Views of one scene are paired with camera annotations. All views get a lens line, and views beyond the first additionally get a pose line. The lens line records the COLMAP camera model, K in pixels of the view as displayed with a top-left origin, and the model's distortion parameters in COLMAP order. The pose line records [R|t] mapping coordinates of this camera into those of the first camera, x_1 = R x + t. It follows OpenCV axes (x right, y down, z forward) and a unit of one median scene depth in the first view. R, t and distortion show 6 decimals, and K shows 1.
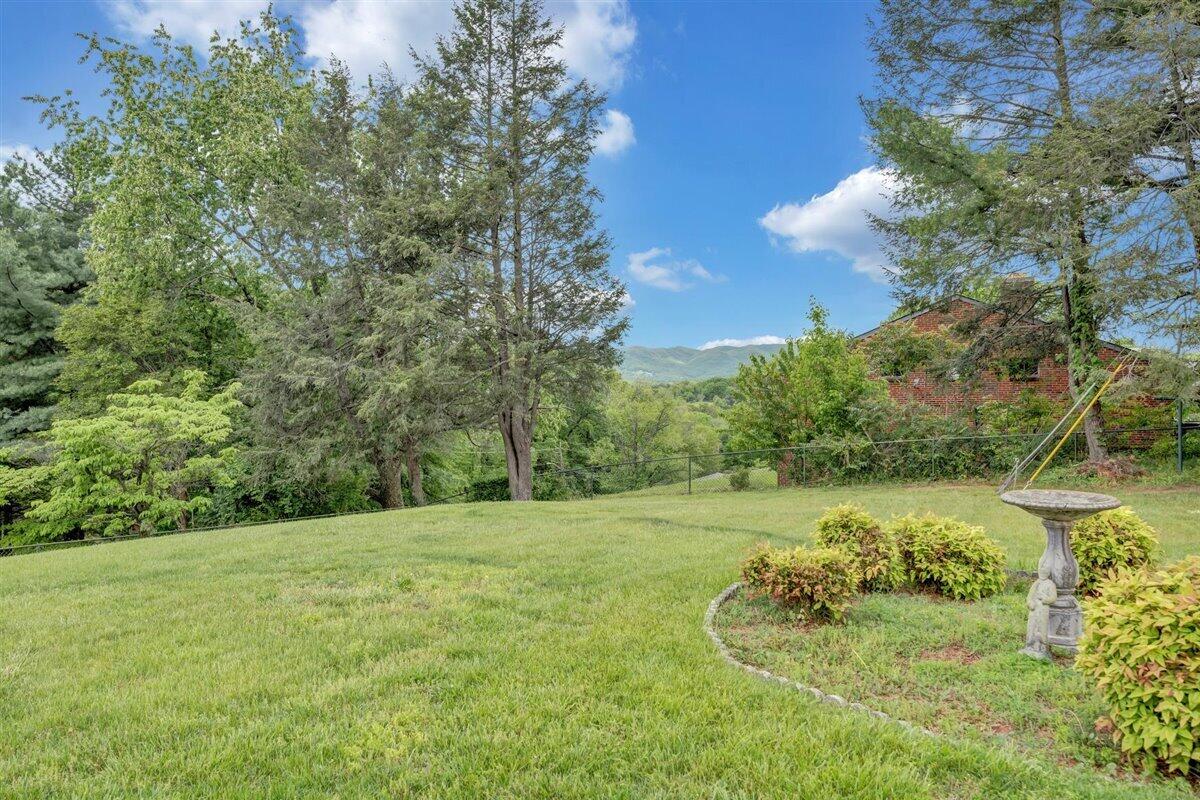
lens RADIAL K [[804.5, 0, 596.8], [0, 804.5, 405.4], [0, 0, 1]] dist [0.007709, 0.000297]
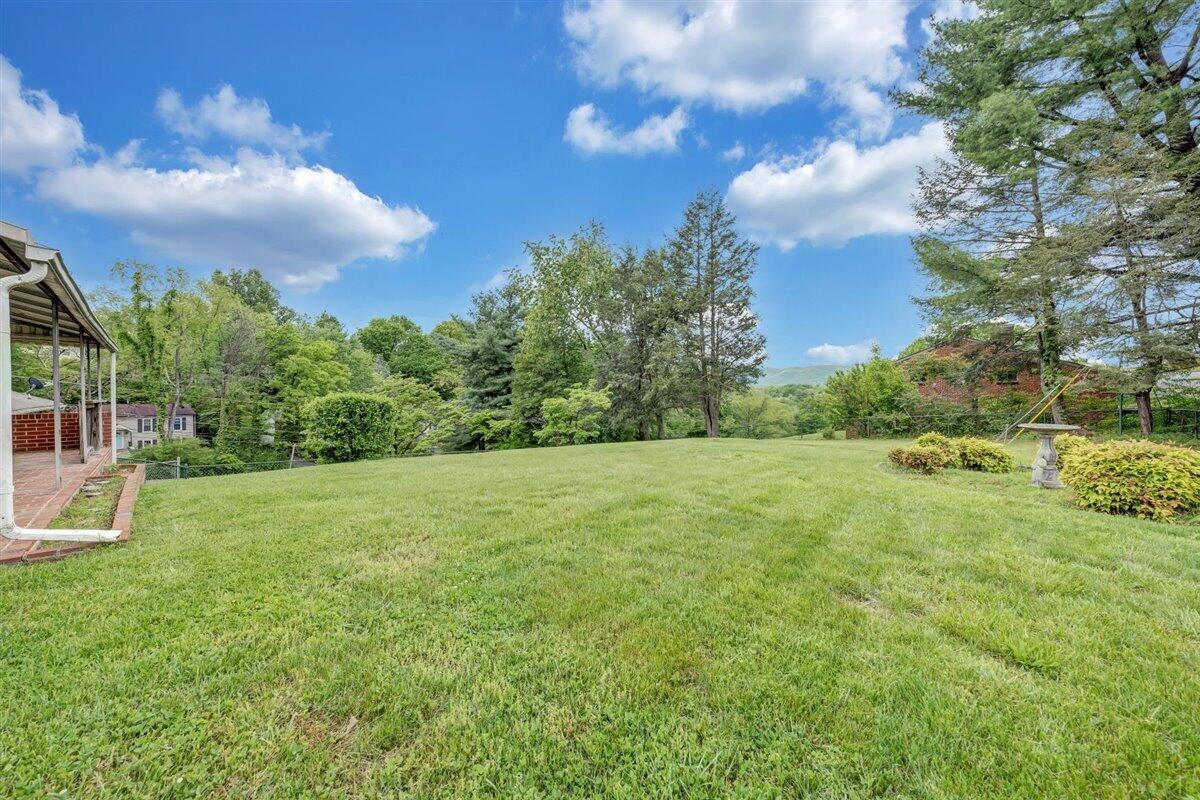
lens RADIAL K [[409.4, 0, 600.0], [0, 409.4, 400.0], [0, 0, 1]] dist [-0.001189, 0.000057]
pose [[0.959490, 0.009471, -0.281583, -0.087043], [-0.008421, 0.999952, 0.004940, 0.008860], [0.281616, -0.002369, 0.959524, -0.130636]]
